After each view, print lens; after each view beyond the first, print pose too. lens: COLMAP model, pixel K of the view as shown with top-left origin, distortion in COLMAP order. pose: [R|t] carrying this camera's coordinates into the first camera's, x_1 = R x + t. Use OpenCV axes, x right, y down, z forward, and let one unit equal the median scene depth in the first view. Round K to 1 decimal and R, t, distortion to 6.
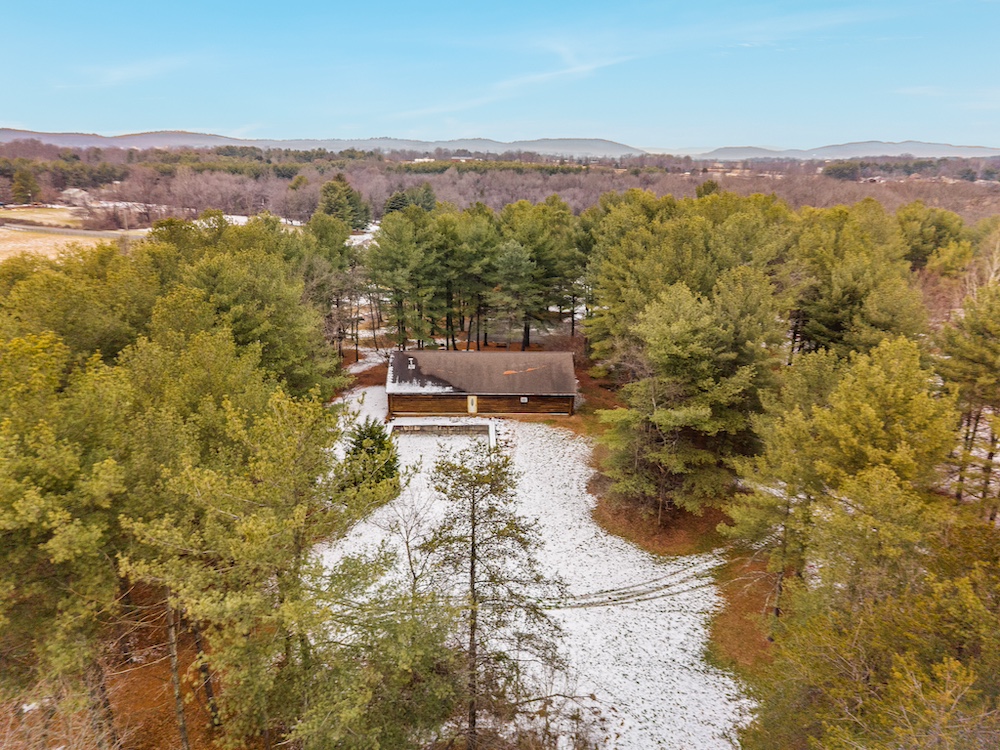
lens RADIAL K [[662.7, 0, 496.8], [0, 662.7, 376.0], [0, 0, 1]] dist [0.008402, 0.000791]
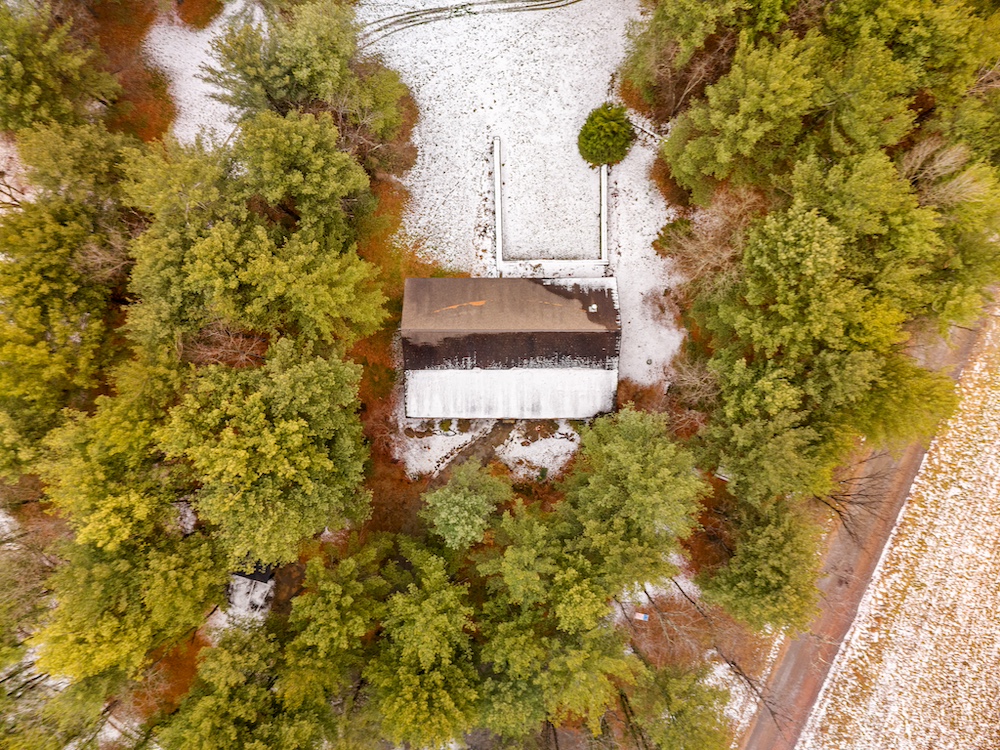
lens RADIAL K [[662.7, 0, 499.9], [0, 662.7, 375.3], [0, 0, 1]] dist [0.008402, 0.000791]
pose [[-0.999910, -0.010176, -0.008700, -0.001532], [-0.004817, -0.332867, 0.942961, -0.874067], [-0.012491, 0.942919, 0.332789, 0.819493]]
